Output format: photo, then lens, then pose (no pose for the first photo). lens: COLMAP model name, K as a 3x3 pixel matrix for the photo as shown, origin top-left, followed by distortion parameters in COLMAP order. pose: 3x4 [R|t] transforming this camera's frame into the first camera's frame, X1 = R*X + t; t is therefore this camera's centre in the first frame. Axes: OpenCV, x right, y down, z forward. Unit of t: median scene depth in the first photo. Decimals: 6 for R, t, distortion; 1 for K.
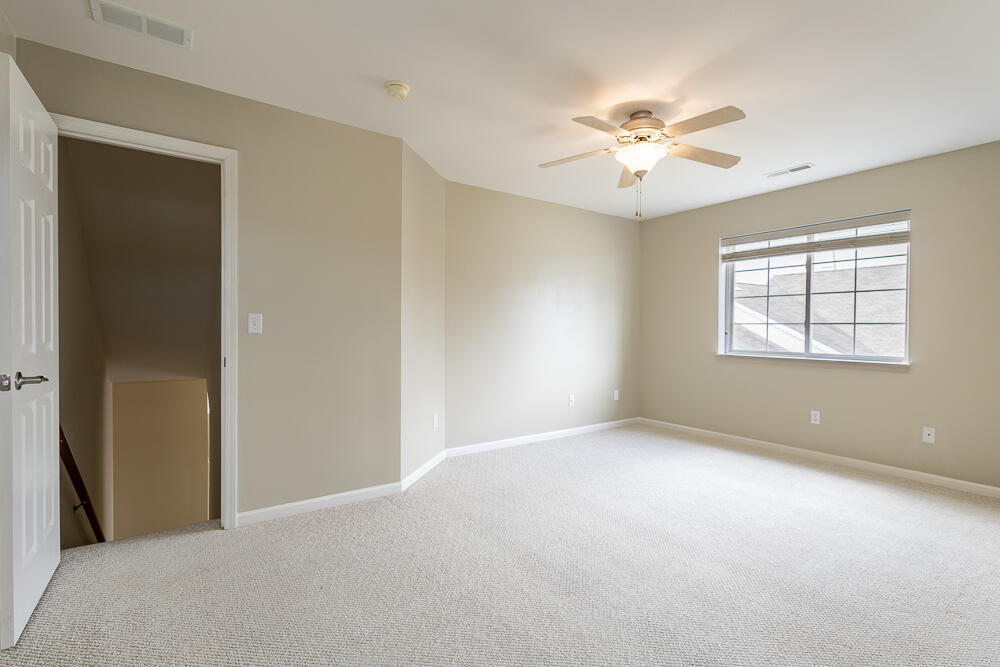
lens RADIAL K [[471.0, 0, 501.0], [0, 471.0, 333.7], [0, 0, 1]] dist [0.015923, -0.005676]
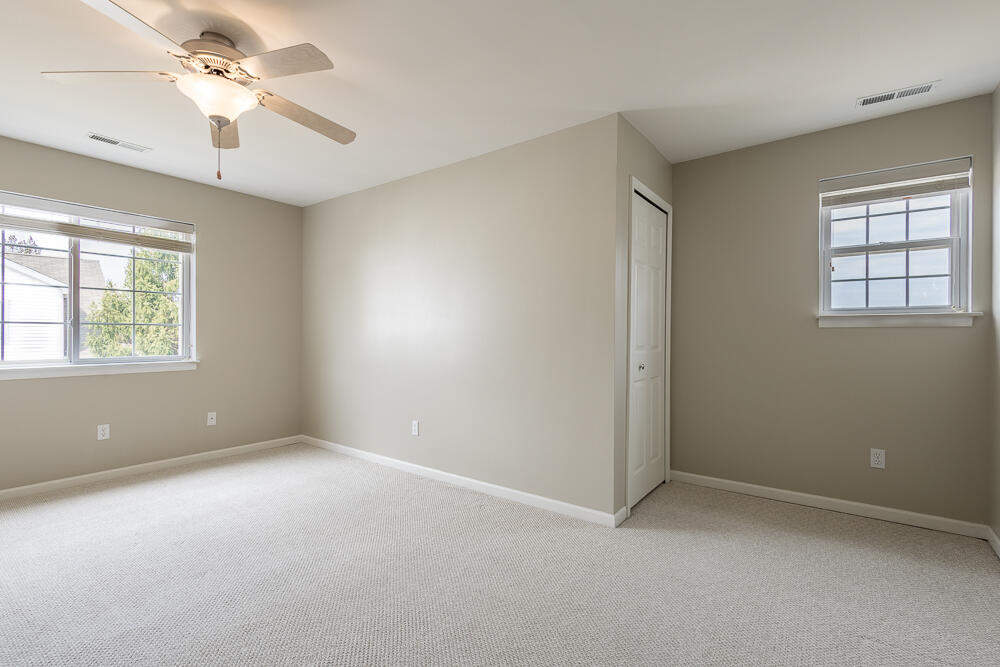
lens RADIAL K [[471.0, 0, 503.0], [0, 471.0, 338.2], [0, 0, 1]] dist [0.015923, -0.005676]
pose [[-0.326613, -0.022582, 0.944888, -0.373758], [0.004894, 0.999661, 0.025582, -0.013027], [-0.945146, 0.012980, -0.326391, 0.562337]]
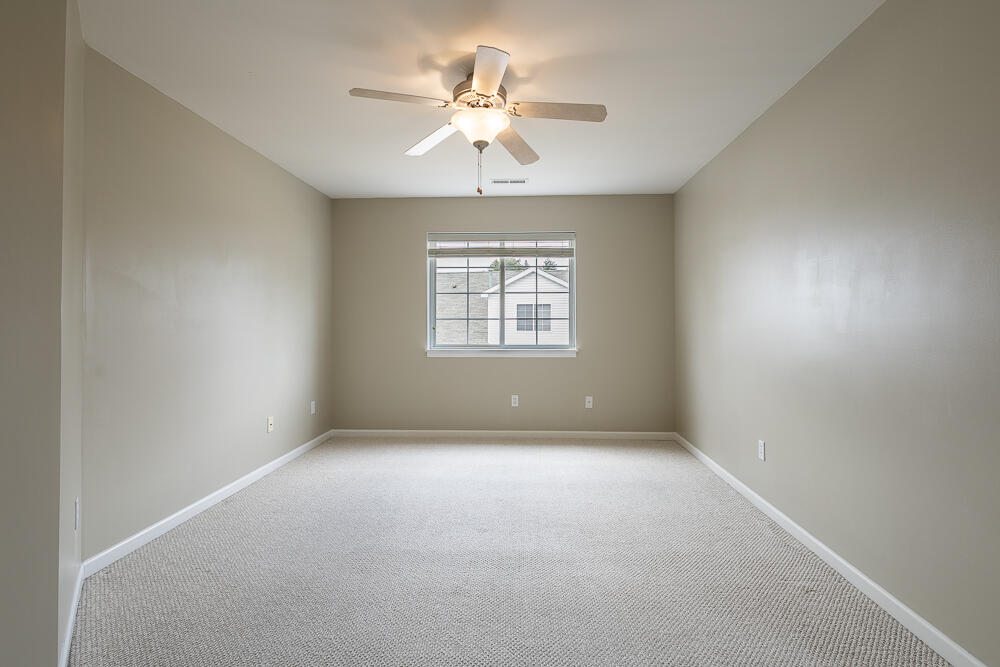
lens RADIAL K [[471.0, 0, 507.7], [0, 471.0, 315.3], [0, 0, 1]] dist [0.015923, -0.005676]
pose [[0.607835, 0.007566, 0.794028, -0.240516], [0.016081, 0.999632, -0.021835, -0.004820], [-0.793901, 0.026041, 0.607489, 0.299677]]
